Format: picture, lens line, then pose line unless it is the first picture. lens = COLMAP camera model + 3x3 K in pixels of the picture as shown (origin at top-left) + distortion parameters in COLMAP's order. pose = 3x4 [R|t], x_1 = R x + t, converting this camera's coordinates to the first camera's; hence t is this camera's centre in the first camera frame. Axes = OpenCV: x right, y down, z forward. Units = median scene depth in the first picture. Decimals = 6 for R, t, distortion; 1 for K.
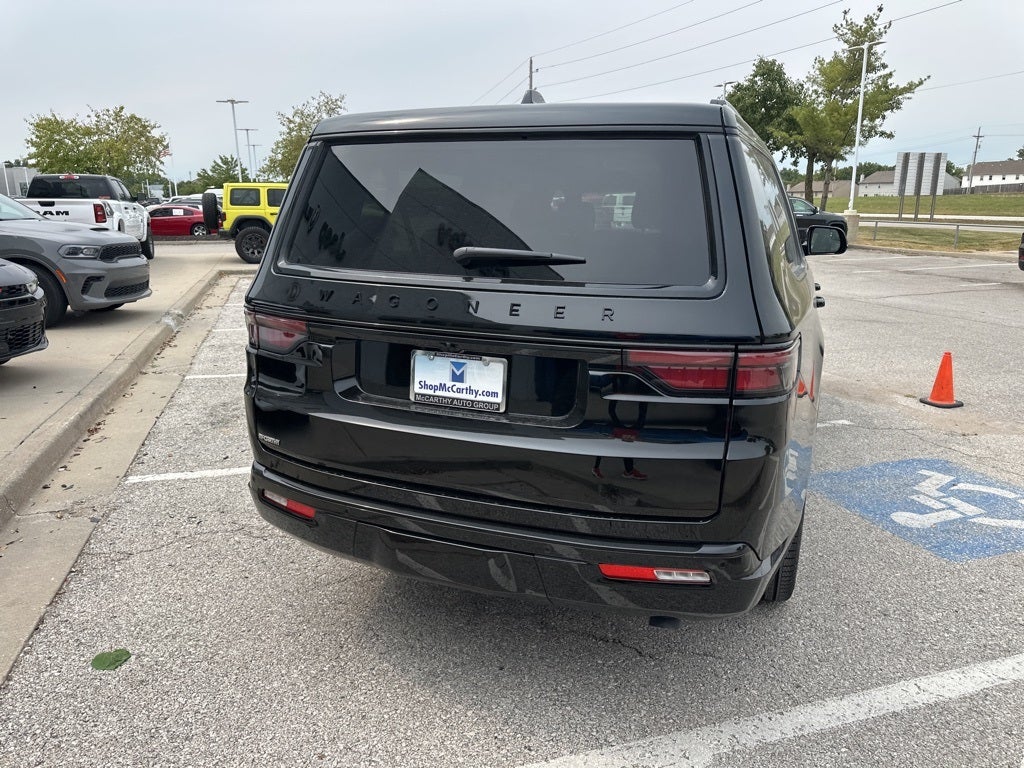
lens RADIAL K [[717.6, 0, 508.6], [0, 717.6, 381.4], [0, 0, 1]] dist [0.033458, -0.037850]
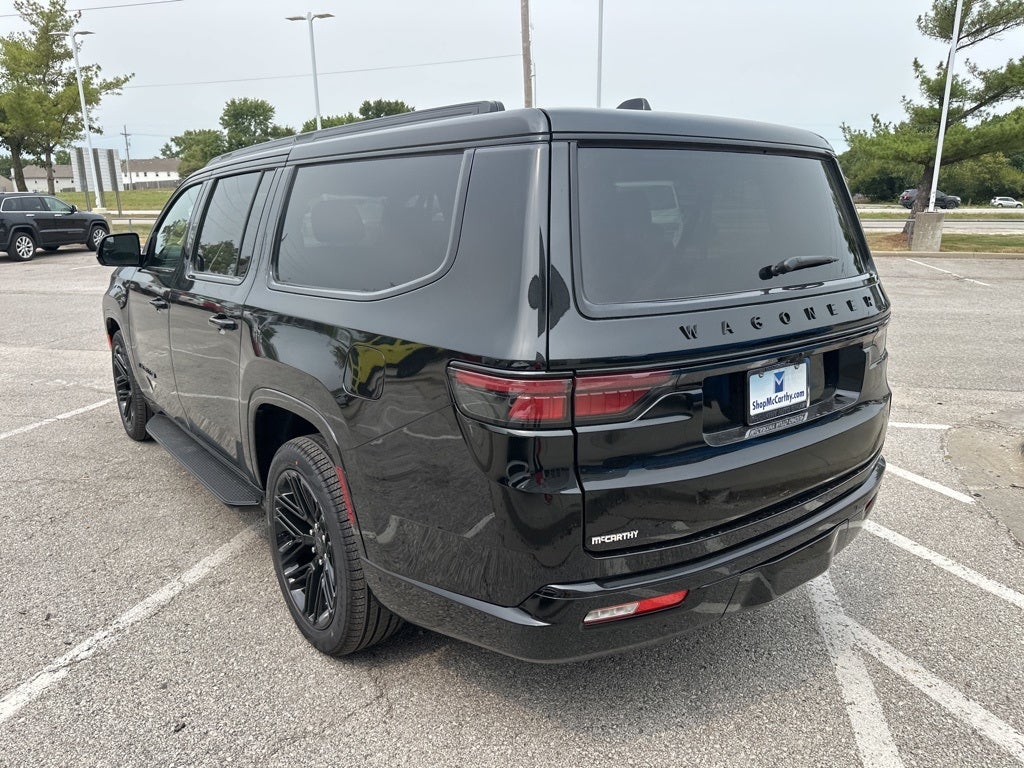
lens RADIAL K [[717.6, 0, 505.2], [0, 717.6, 392.2], [0, 0, 1]] dist [0.033458, -0.037850]
pose [[0.518965, -0.231657, 0.822806, -0.615069], [0.215673, 0.966920, 0.136202, -0.122545], [-0.827140, 0.106773, 0.551760, 0.421698]]
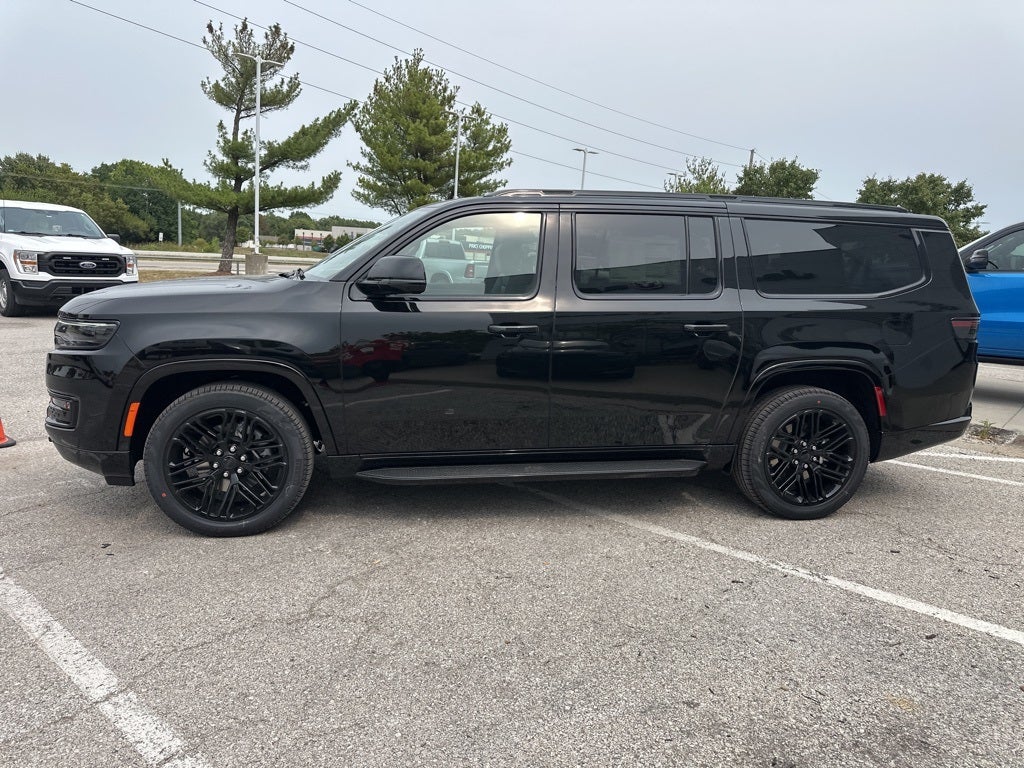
lens RADIAL K [[717.6, 0, 511.7], [0, 717.6, 381.5], [0, 0, 1]] dist [0.033458, -0.037850]
pose [[-0.526573, -0.176170, 0.831676, -0.868407], [0.147814, 0.944419, 0.293640, -0.431047], [-0.837181, 0.277556, -0.471265, 1.844705]]
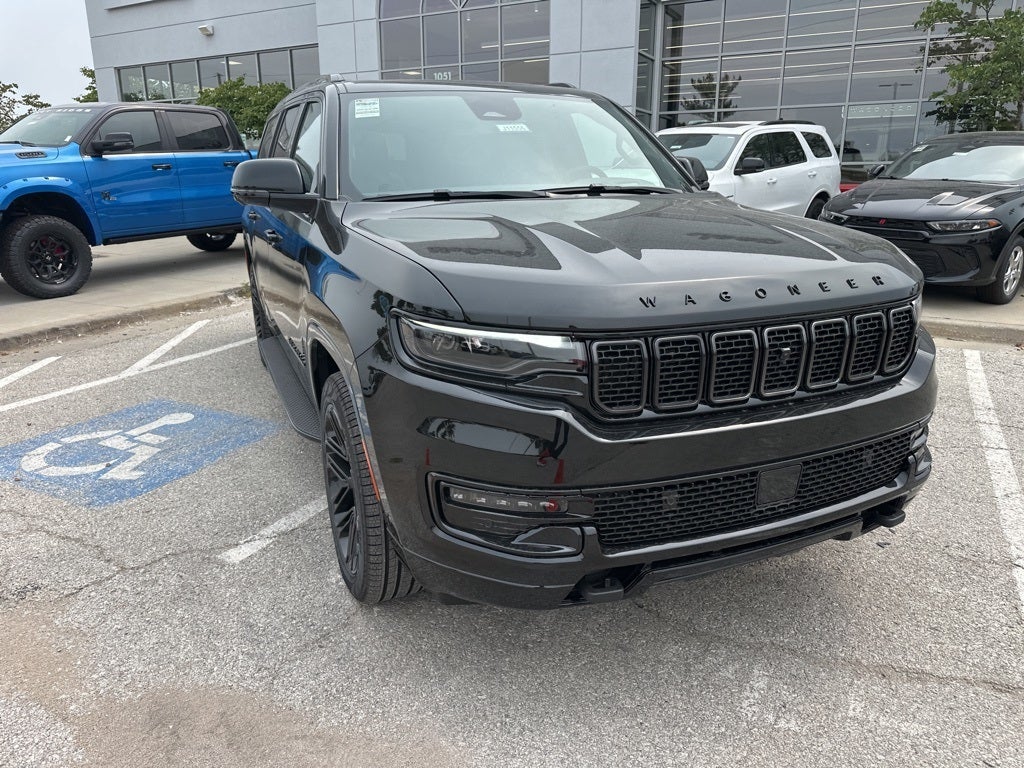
lens RADIAL K [[717.6, 0, 505.4], [0, 717.6, 390.8], [0, 0, 1]] dist [0.033458, -0.037850]
pose [[-0.711031, 0.203236, -0.673149, 0.977830], [-0.165858, 0.881832, 0.441433, -0.451544], [0.683319, 0.425520, -0.593302, 2.080046]]
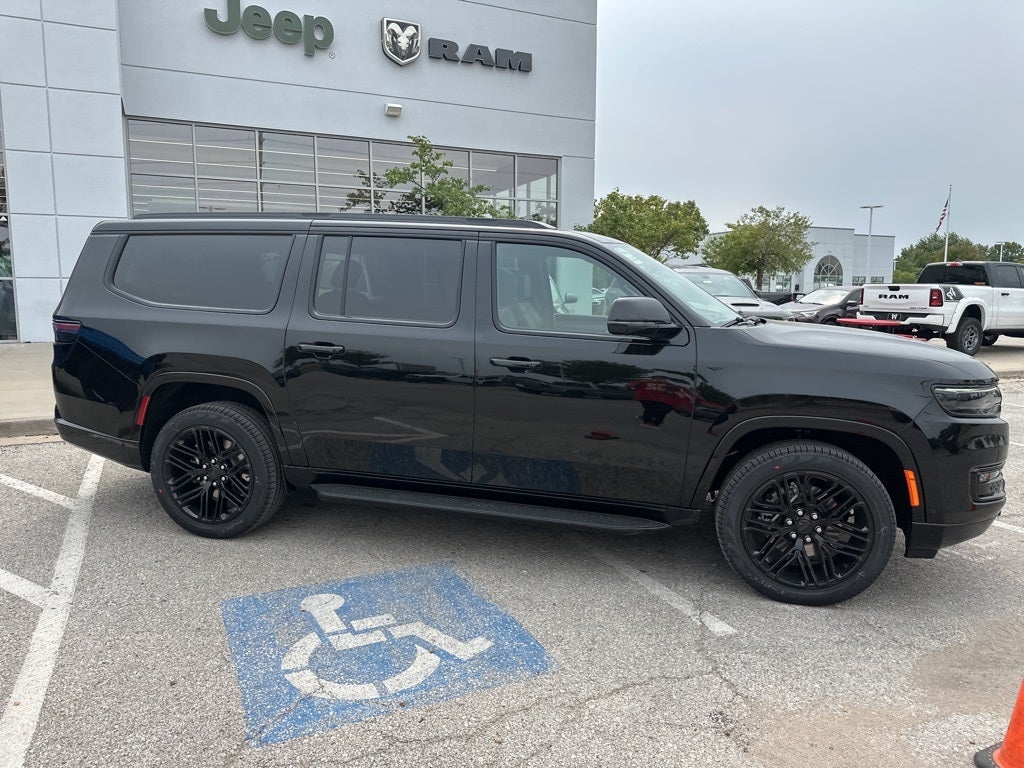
lens RADIAL K [[717.6, 0, 512.7], [0, 717.6, 388.2], [0, 0, 1]] dist [0.033458, -0.037850]
pose [[0.147644, 0.135120, -0.979767, 1.486488], [-0.247749, 0.964093, 0.095625, -0.219181], [0.957508, 0.228618, 0.175819, 1.041011]]
